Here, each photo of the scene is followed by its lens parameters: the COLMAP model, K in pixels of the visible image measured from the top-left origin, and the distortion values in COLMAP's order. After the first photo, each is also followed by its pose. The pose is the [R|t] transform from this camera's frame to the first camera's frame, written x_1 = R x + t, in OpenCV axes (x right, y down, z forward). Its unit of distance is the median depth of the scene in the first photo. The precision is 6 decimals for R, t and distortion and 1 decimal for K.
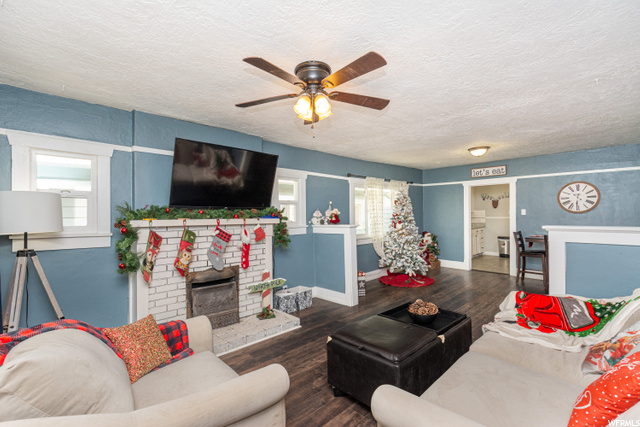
lens RADIAL K [[287.8, 0, 313.4], [0, 287.8, 214.7], [0, 0, 1]] dist [0.002749, -0.000144]
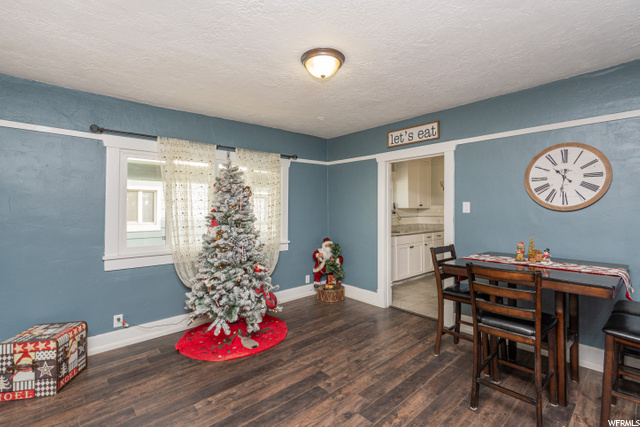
lens RADIAL K [[287.8, 0, 325.1], [0, 287.8, 210.1], [0, 0, 1]] dist [0.002749, -0.000144]
pose [[0.999606, 0.009561, -0.026392, 0.482364], [-0.009596, 0.999953, -0.001176, -0.001257], [0.026380, 0.001429, 0.999651, 0.464274]]
